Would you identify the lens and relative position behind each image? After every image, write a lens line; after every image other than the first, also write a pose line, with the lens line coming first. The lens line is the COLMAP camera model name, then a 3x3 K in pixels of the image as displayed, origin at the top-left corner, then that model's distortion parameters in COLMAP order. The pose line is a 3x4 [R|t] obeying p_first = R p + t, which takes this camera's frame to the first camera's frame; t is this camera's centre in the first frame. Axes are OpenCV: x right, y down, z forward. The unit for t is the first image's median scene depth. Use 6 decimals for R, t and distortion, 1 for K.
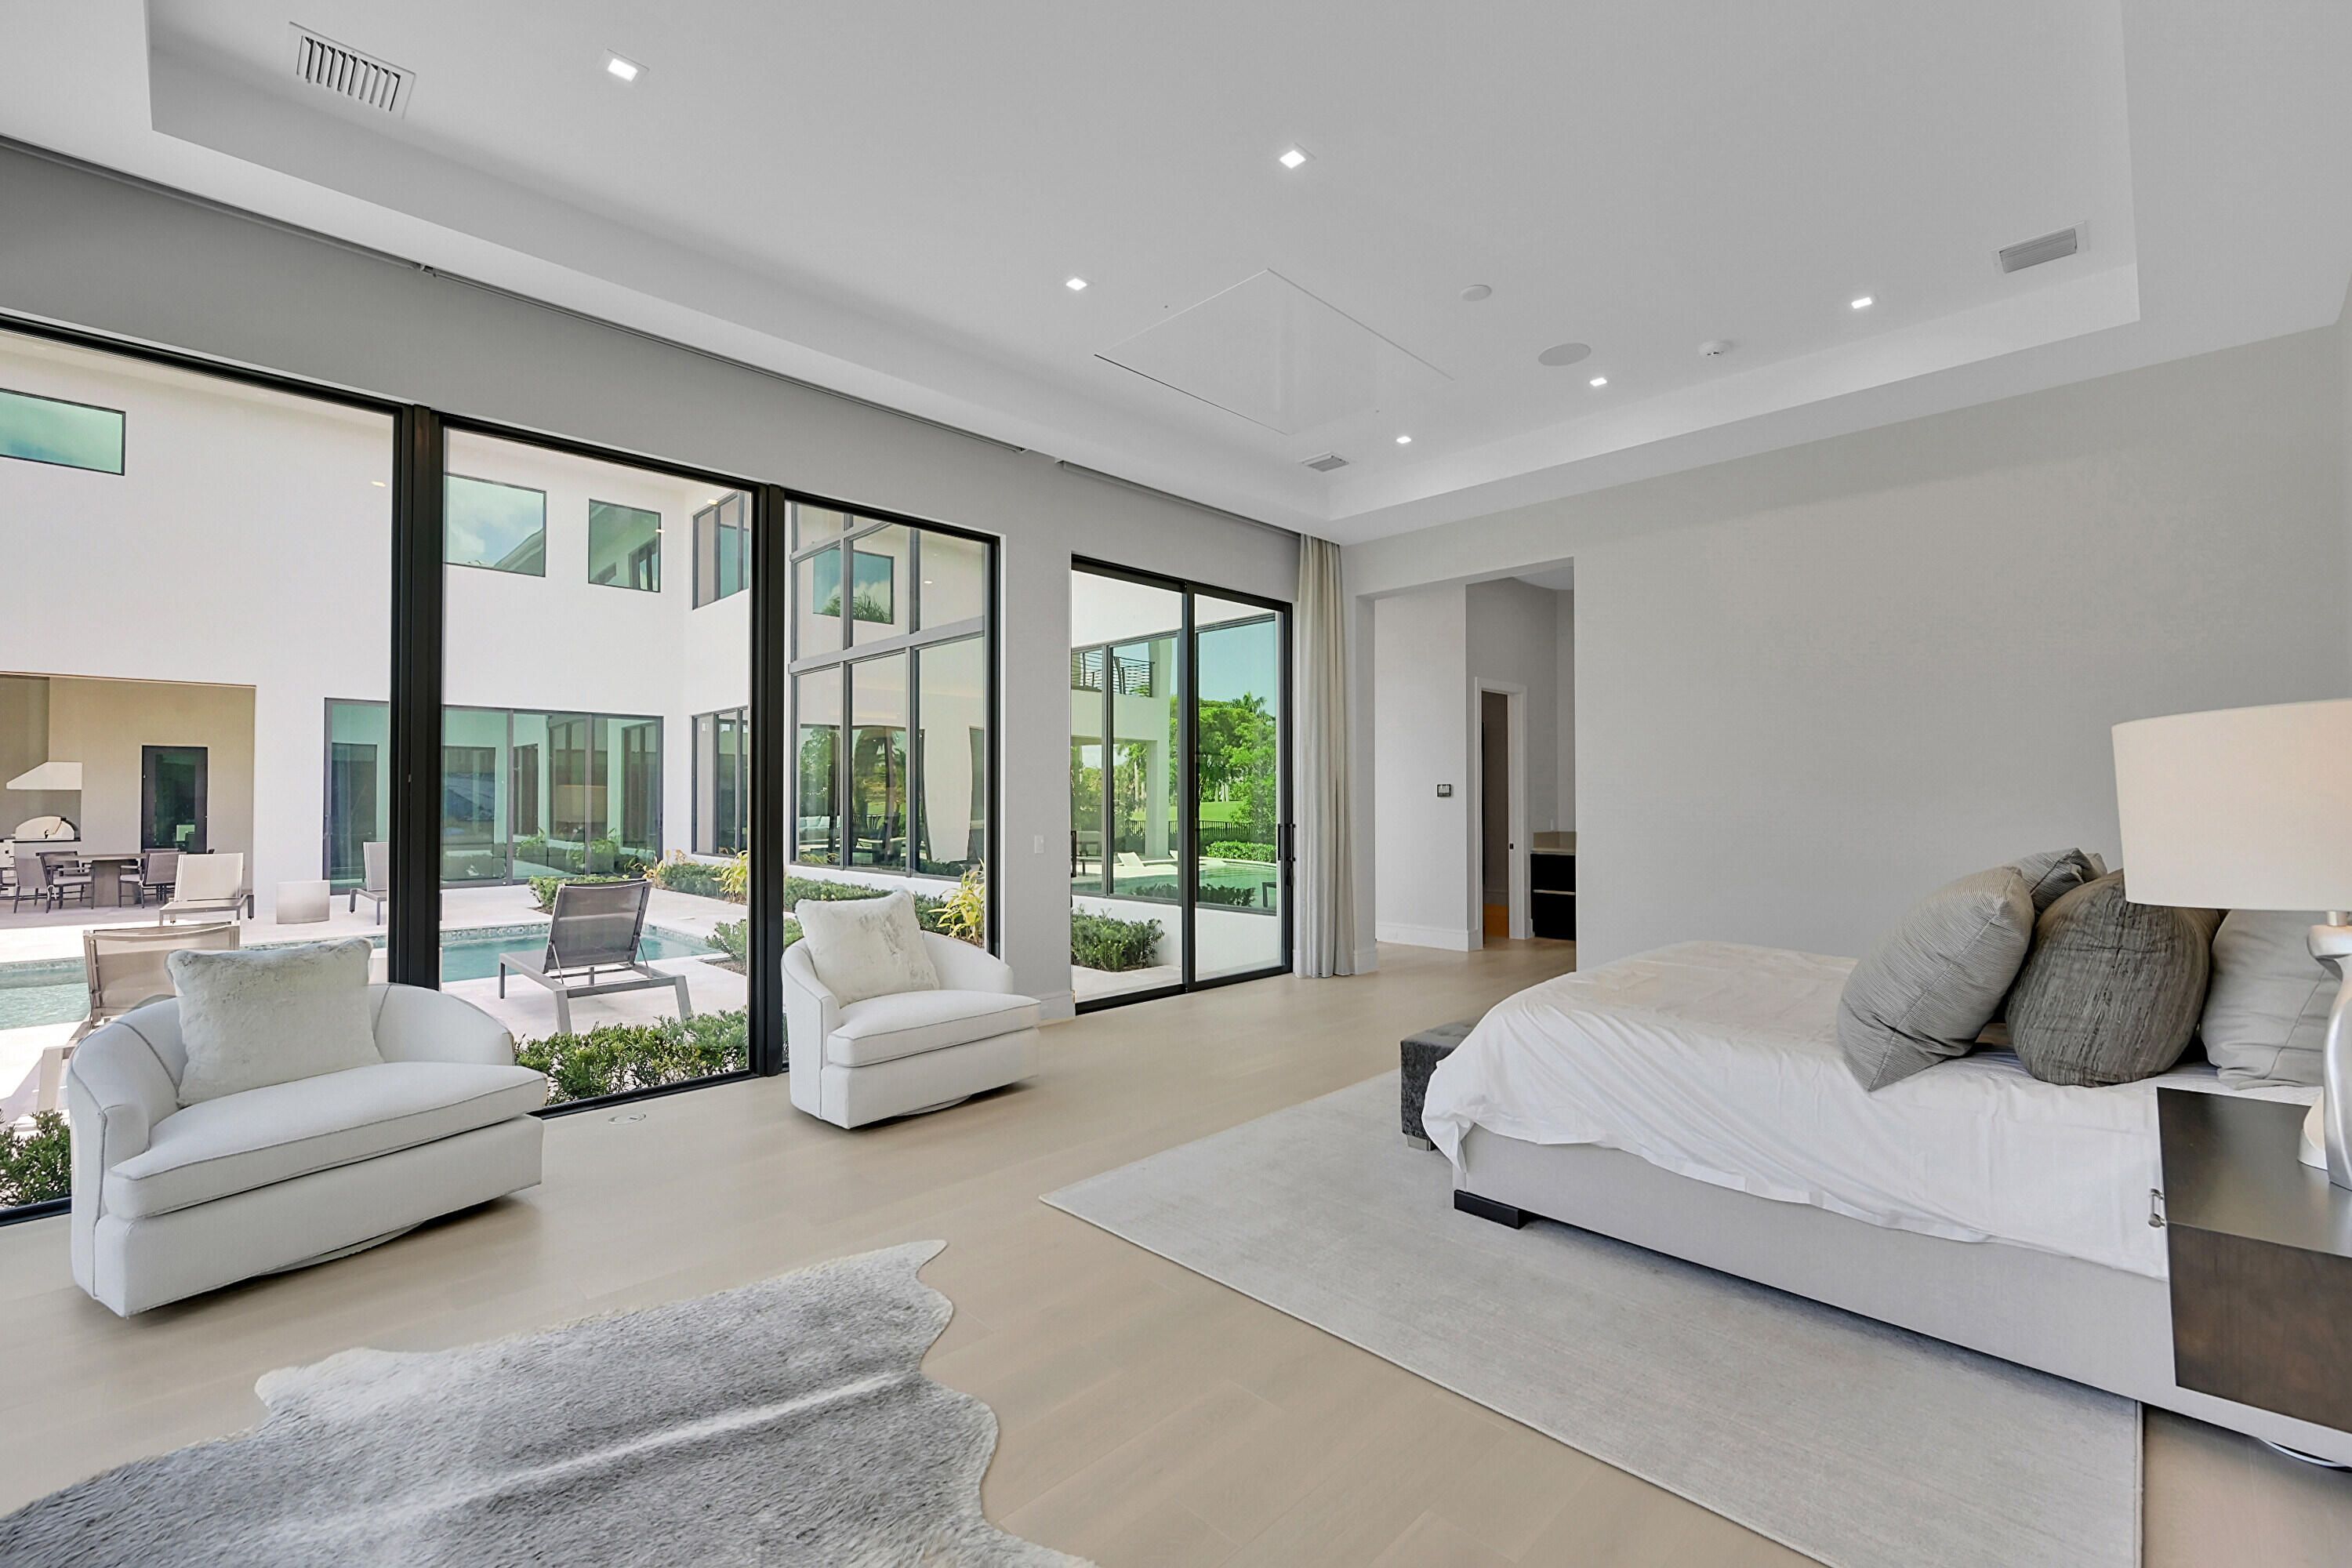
lens RADIAL K [[985.3, 0, 1188.2], [0, 985.3, 776.1], [0, 0, 1]] dist [0.000697, 0.000164]
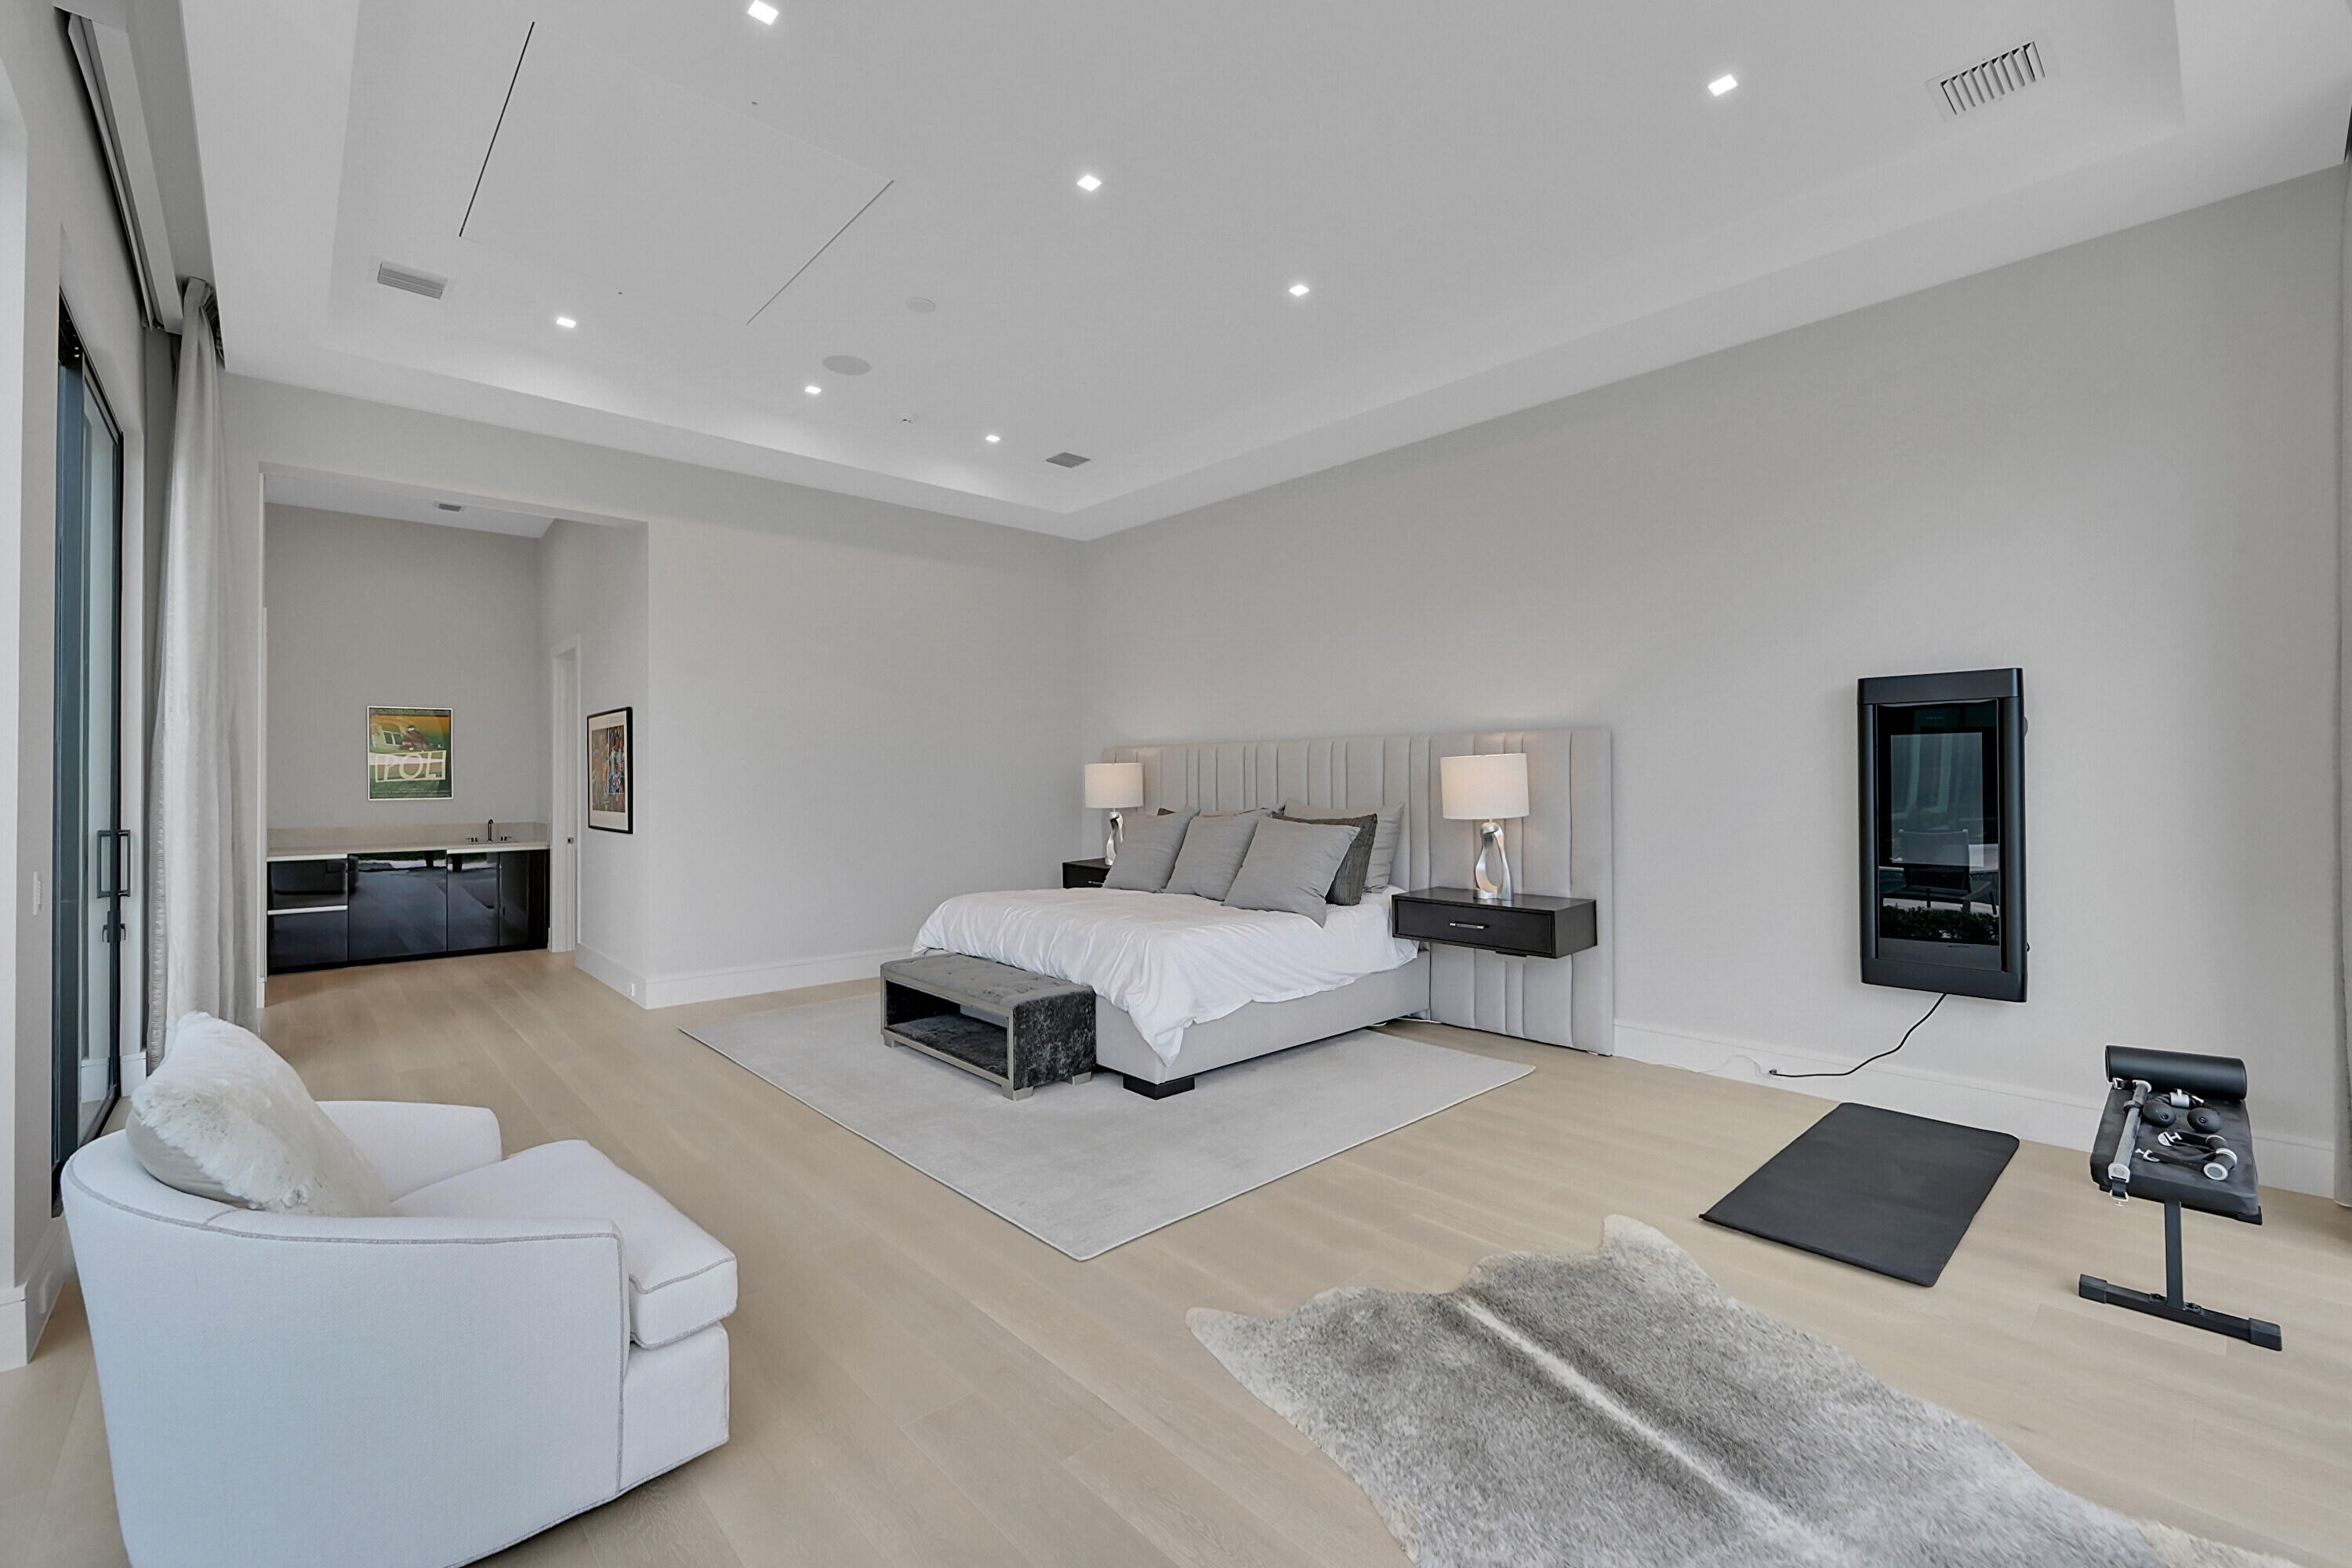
lens RADIAL K [[985.3, 0, 1188.2], [0, 985.3, 776.1], [0, 0, 1]] dist [0.000697, 0.000164]
pose [[0.048283, 0.006842, 0.998810, -1.323295], [-0.016483, 0.999846, -0.006052, 0.030692], [-0.998698, -0.016172, 0.048388, 1.180477]]
